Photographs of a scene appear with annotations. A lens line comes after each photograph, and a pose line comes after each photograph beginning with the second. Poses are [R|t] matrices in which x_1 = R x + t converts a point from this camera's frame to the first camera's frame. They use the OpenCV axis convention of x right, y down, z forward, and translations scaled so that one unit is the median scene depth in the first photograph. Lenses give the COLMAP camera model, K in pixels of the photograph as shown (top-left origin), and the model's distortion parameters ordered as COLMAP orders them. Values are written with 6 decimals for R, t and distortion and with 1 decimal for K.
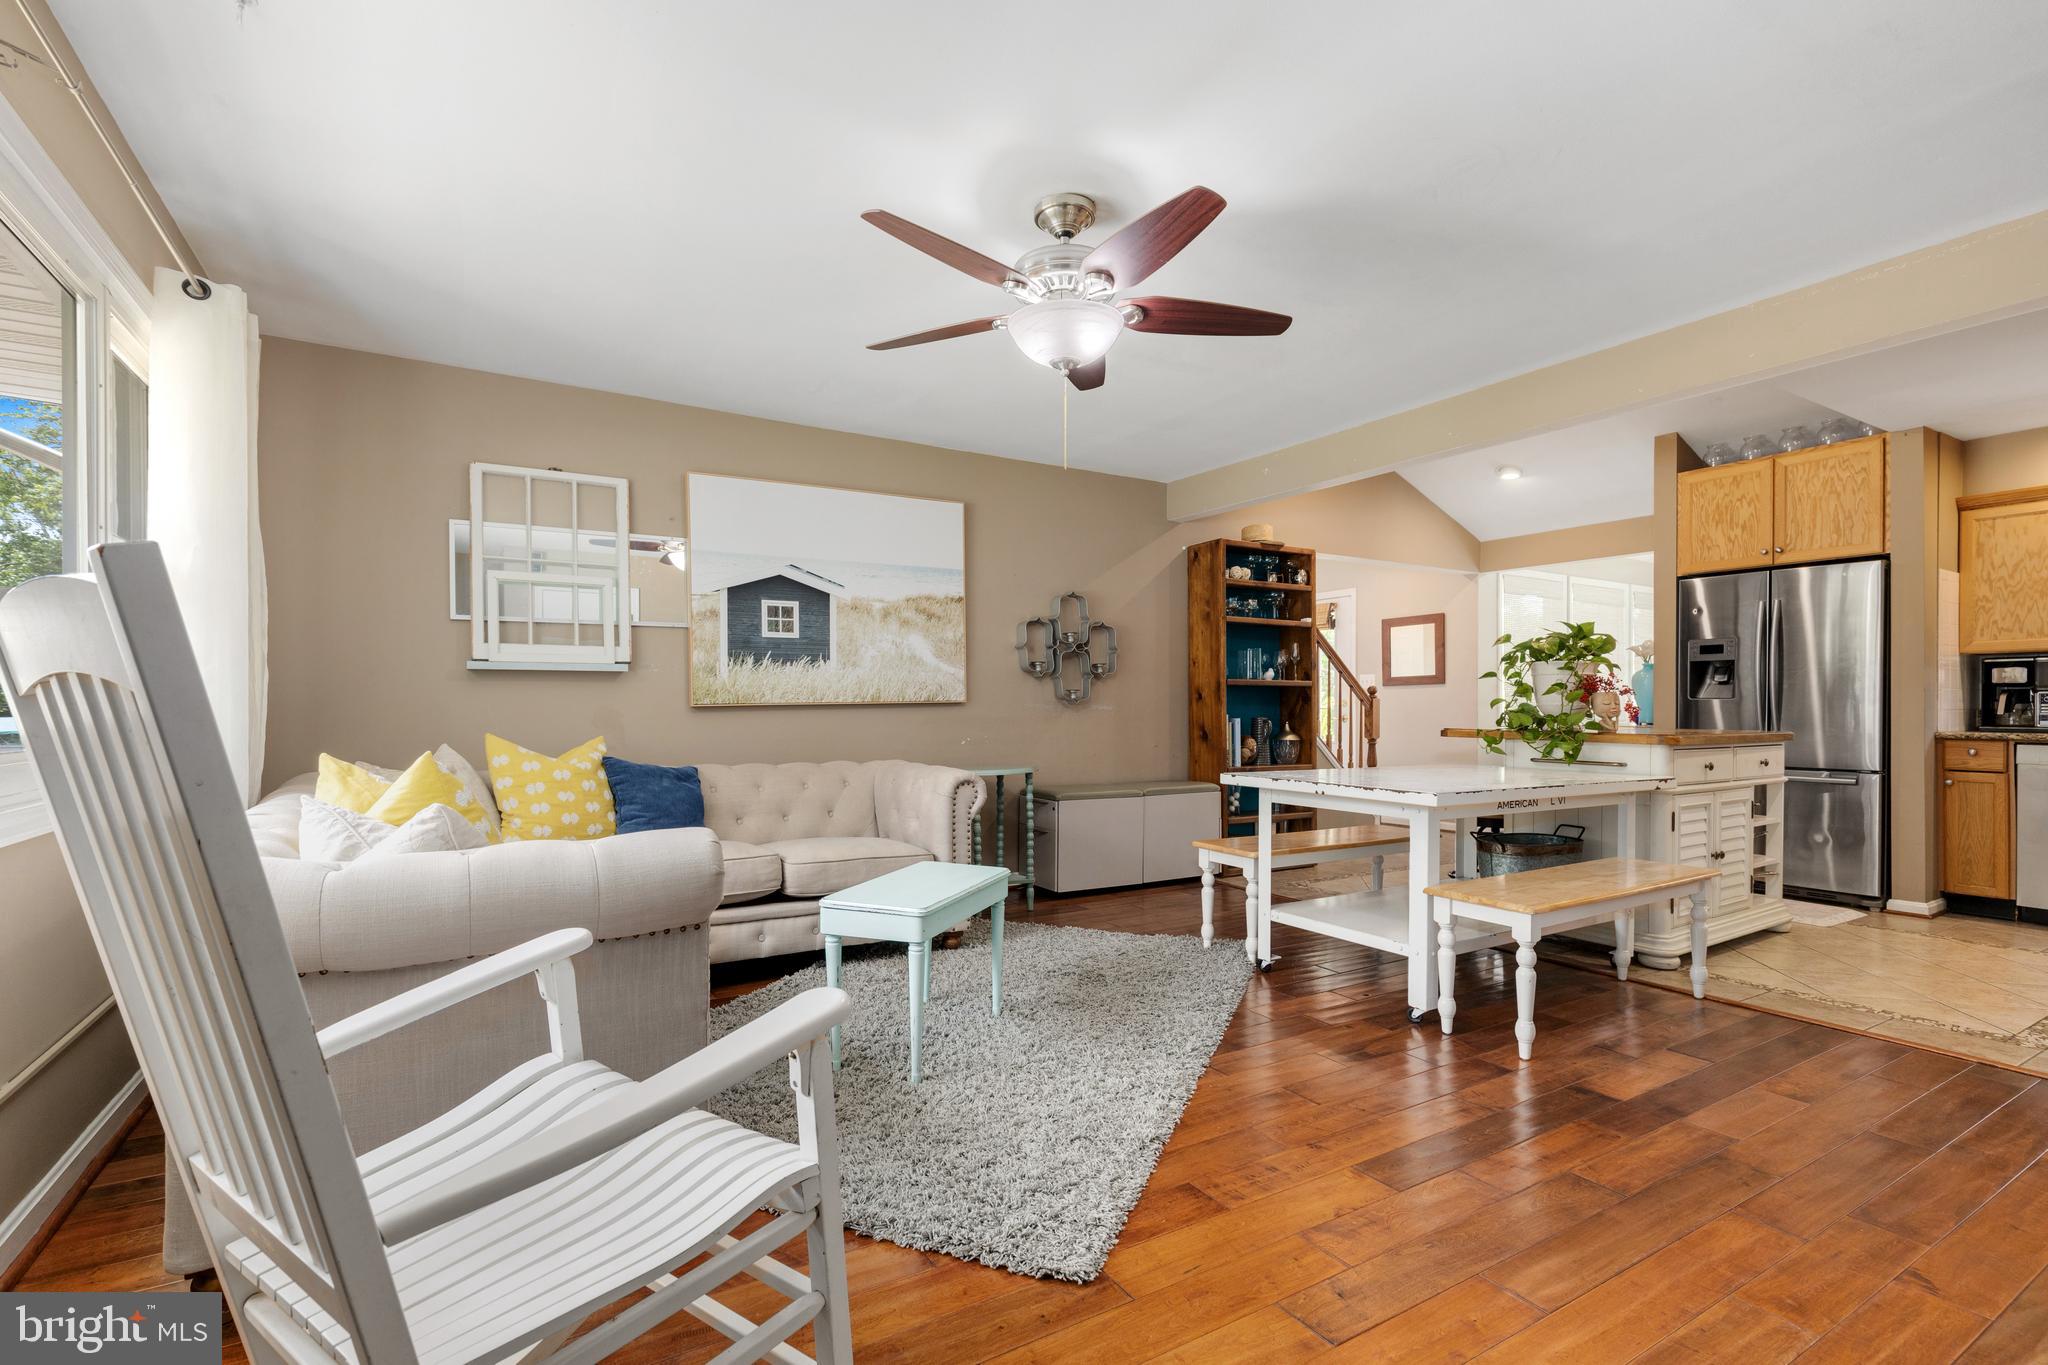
lens RADIAL K [[927.7, 0, 1005.0], [0, 927.7, 711.6], [0, 0, 1]] dist [0.000088, -0.000261]
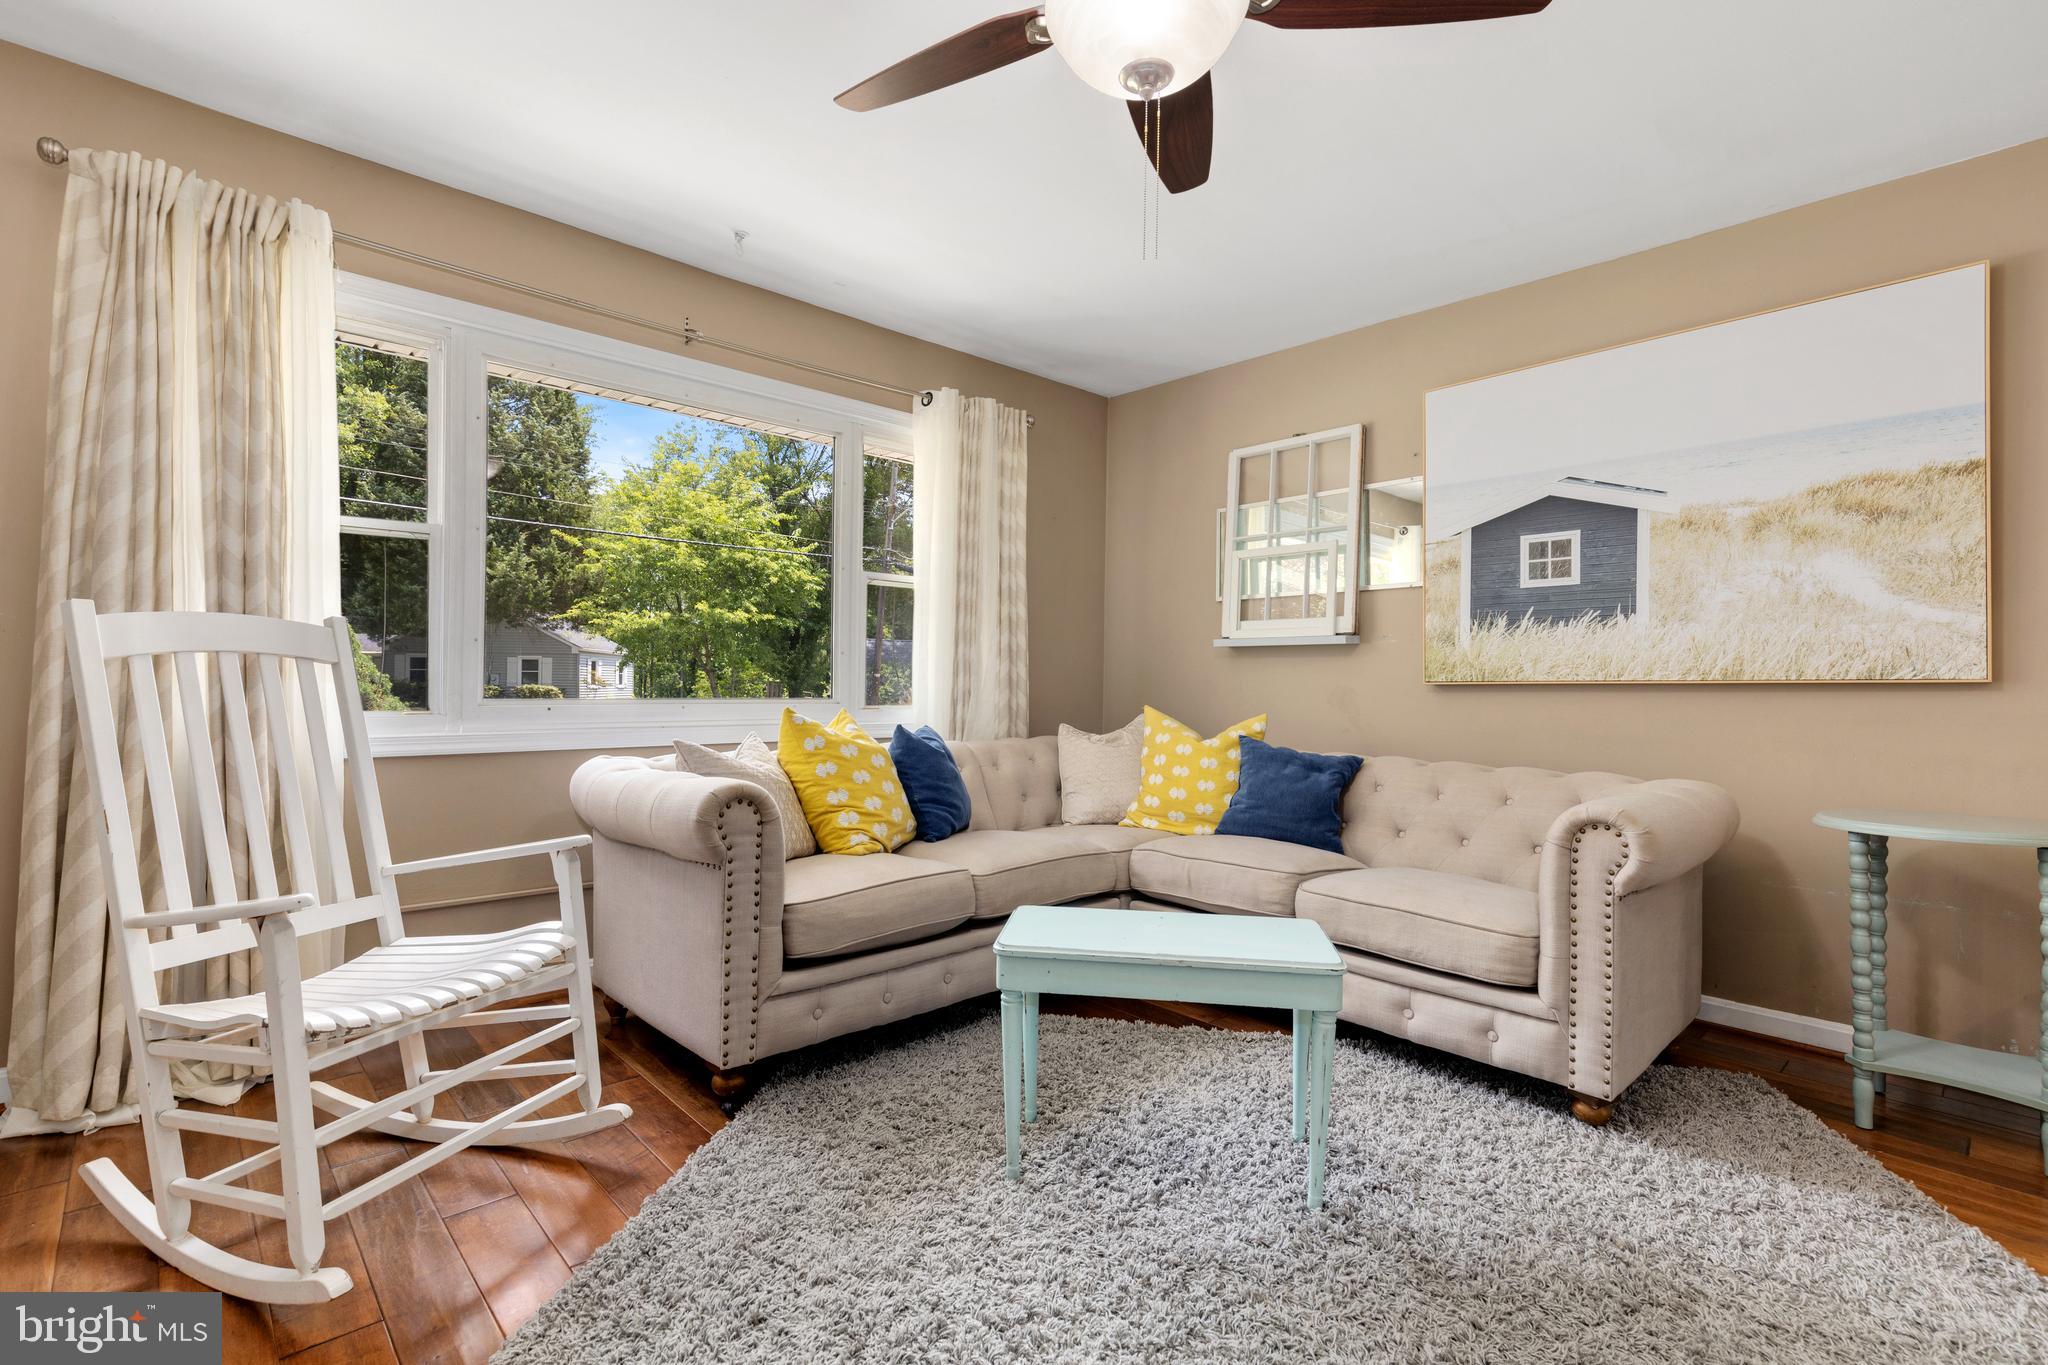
lens RADIAL K [[927.7, 0, 1011.9], [0, 927.7, 689.0], [0, 0, 1]] dist [0.000088, -0.000261]
pose [[0.224076, 0.007062, -0.974546, 0.330737], [-0.021184, 0.999773, 0.002374, 0.003542], [0.974341, 0.020112, 0.224175, 0.439503]]
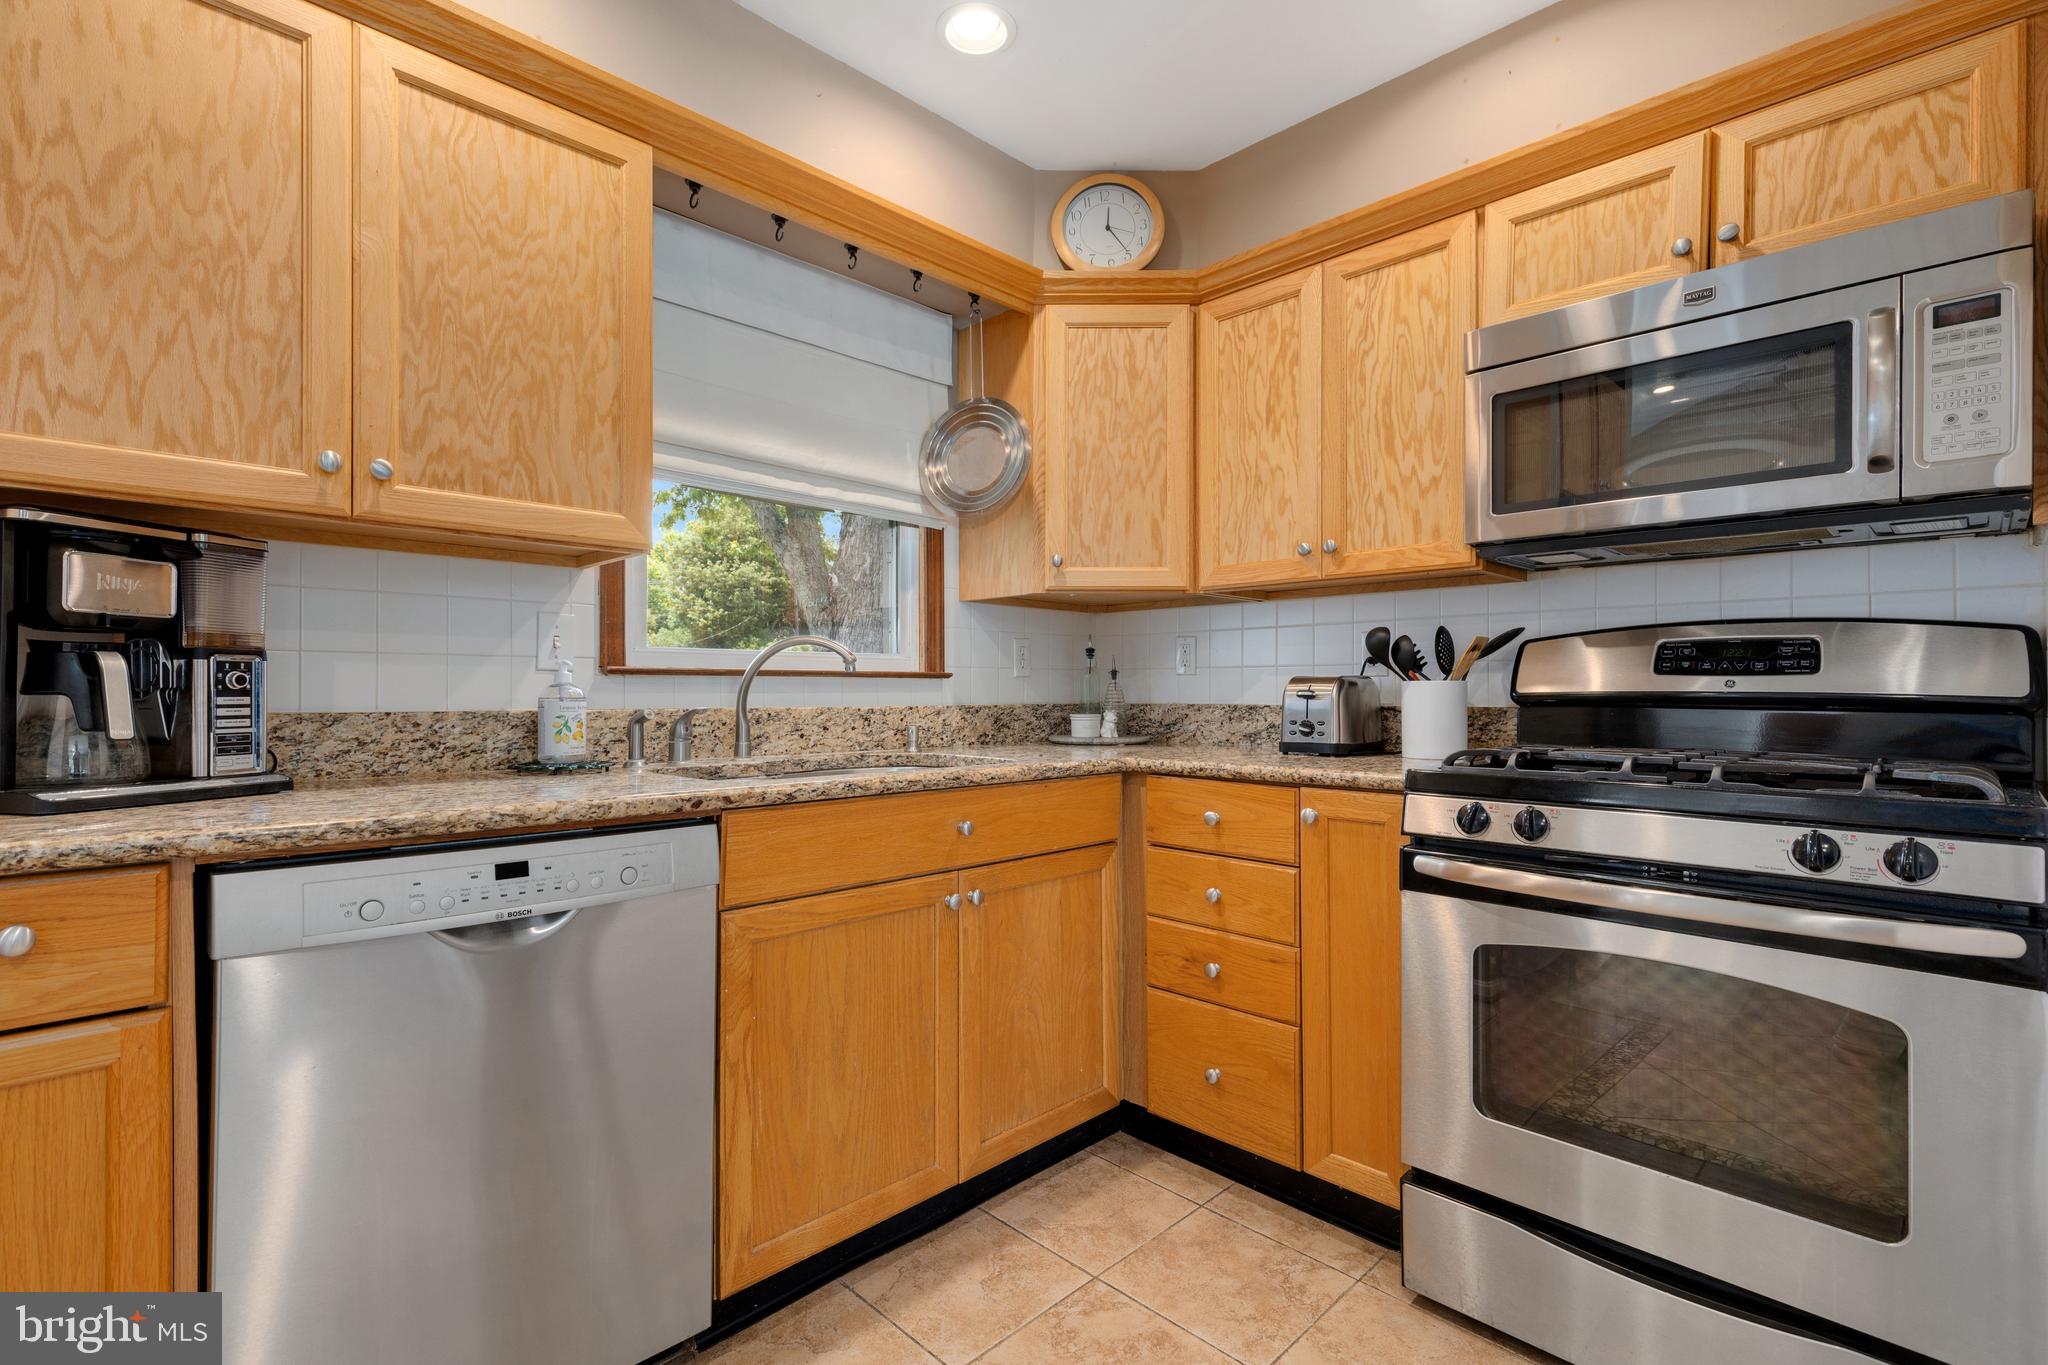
lens RADIAL K [[927.7, 0, 1009.5], [0, 927.7, 684.2], [0, 0, 1]] dist [0.000088, -0.000261]
pose [[-0.255452, 0.007922, 0.966789, 0.748653], [0.005794, 0.999961, -0.006663, -0.008449], [-0.966804, 0.003899, -0.255488, 0.794169]]
